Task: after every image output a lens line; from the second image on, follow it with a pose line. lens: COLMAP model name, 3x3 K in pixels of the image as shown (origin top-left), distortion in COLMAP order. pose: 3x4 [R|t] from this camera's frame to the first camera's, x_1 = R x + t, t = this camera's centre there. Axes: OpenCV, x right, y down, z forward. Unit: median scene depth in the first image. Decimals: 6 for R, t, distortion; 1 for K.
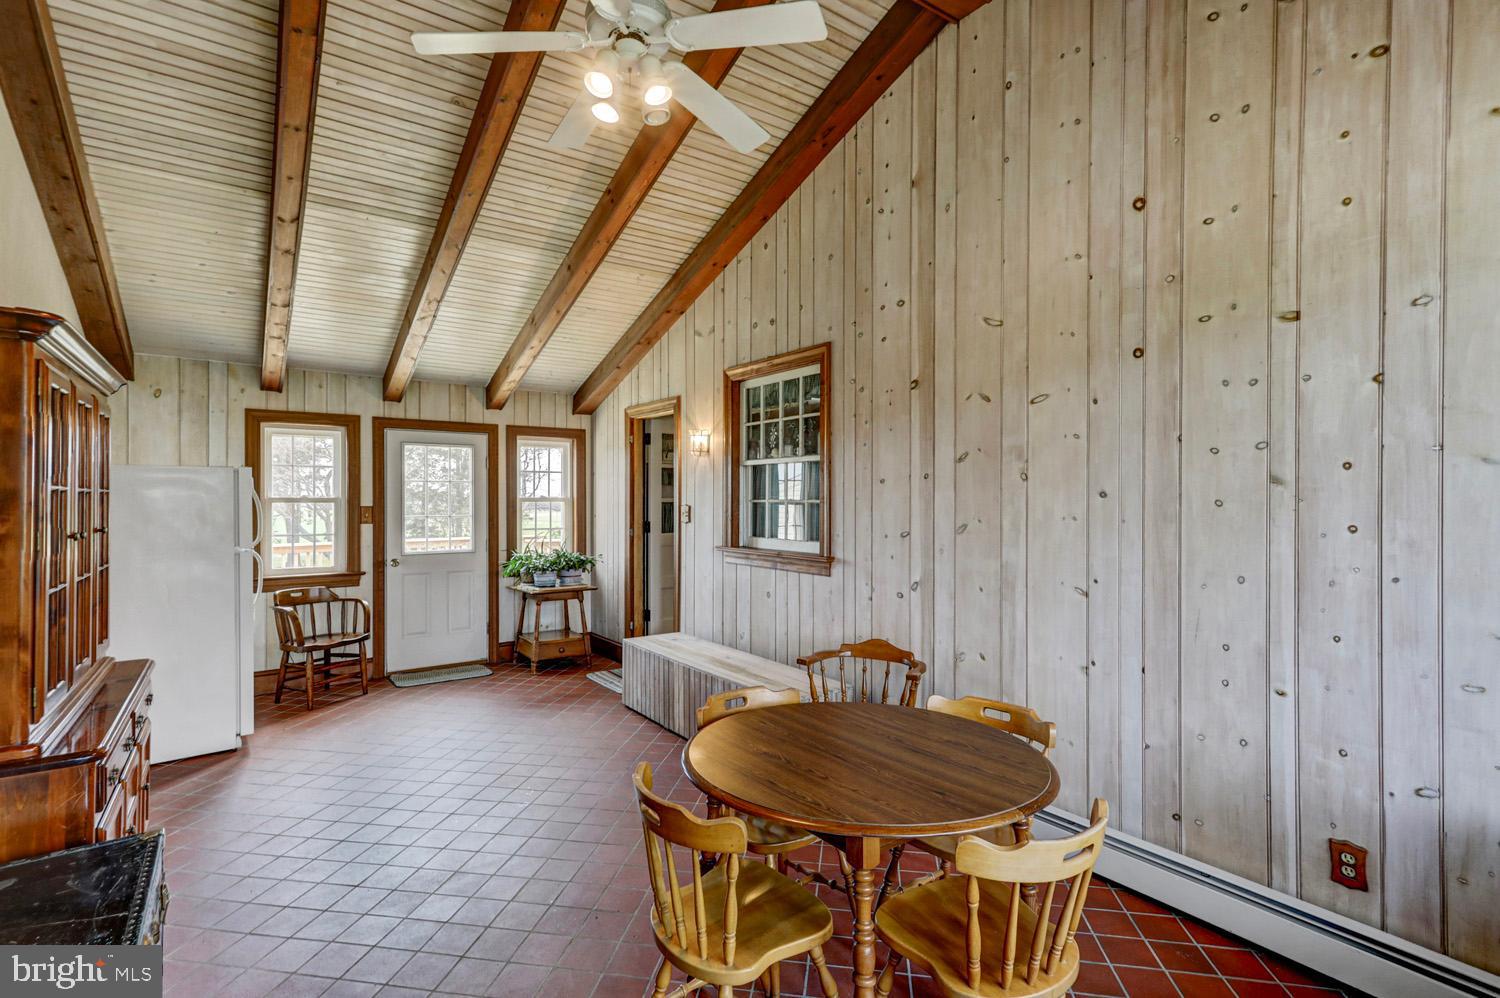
lens RADIAL K [[724.5, 0, 747.4], [0, 724.5, 501.9], [0, 0, 1]] dist [-0.002394, 0.004400]
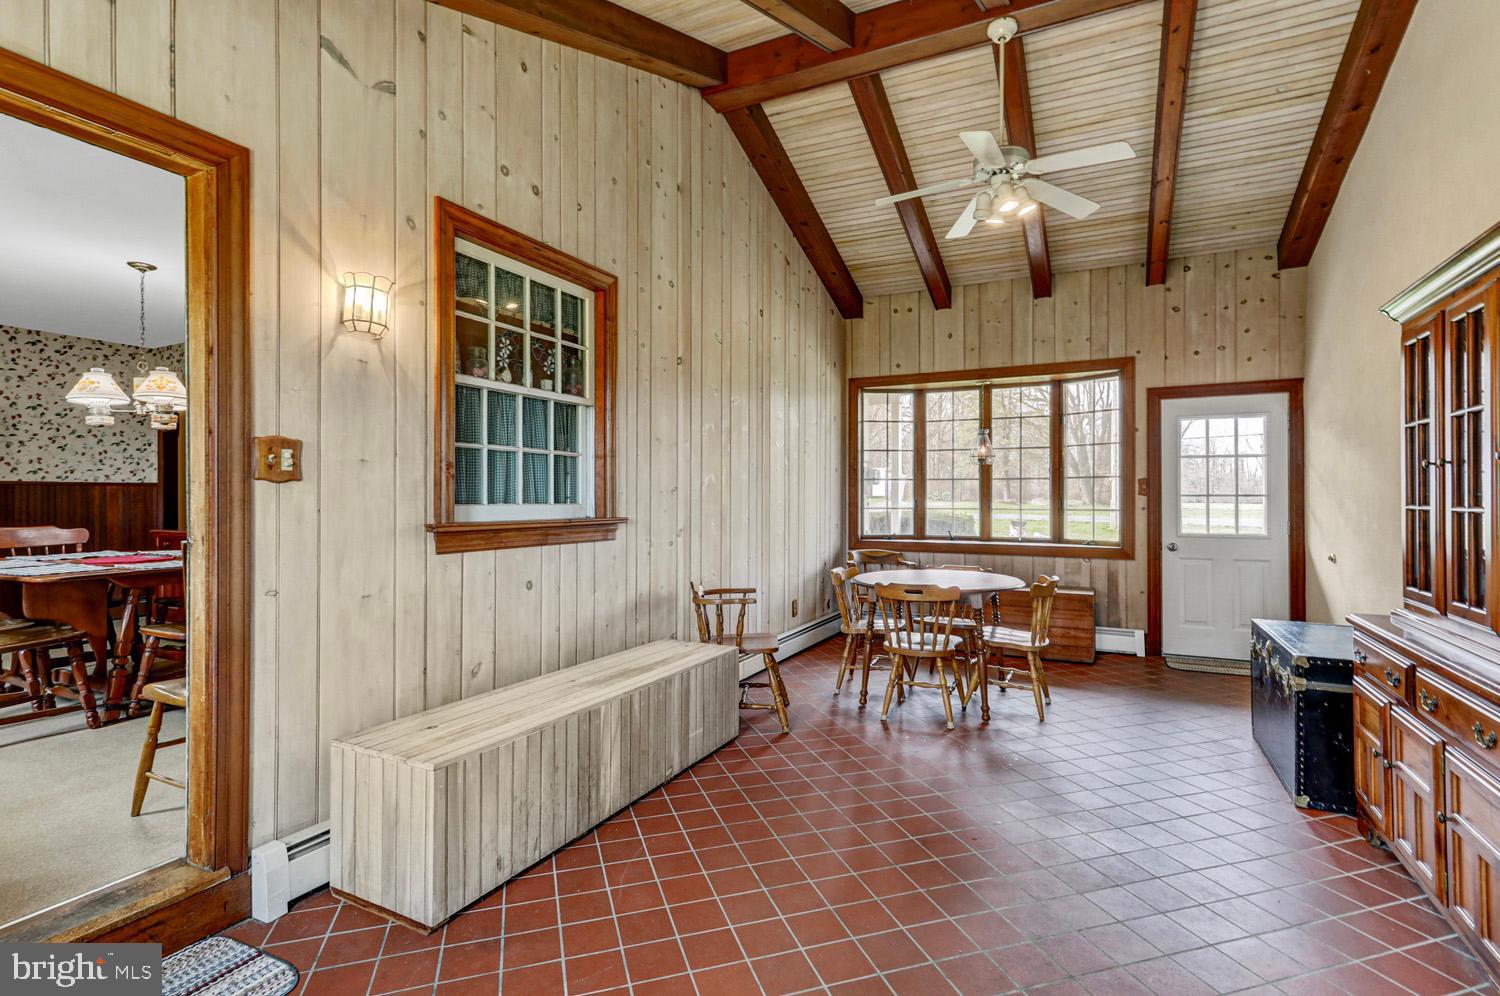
lens RADIAL K [[724.5, 0, 746.4], [0, 724.5, 493.0], [0, 0, 1]] dist [-0.002394, 0.004400]
pose [[-0.477740, -0.005634, 0.878483, -0.757847], [-0.008226, 0.999964, 0.001940, 0.043028], [-0.878463, -0.006300, -0.477769, 1.298881]]
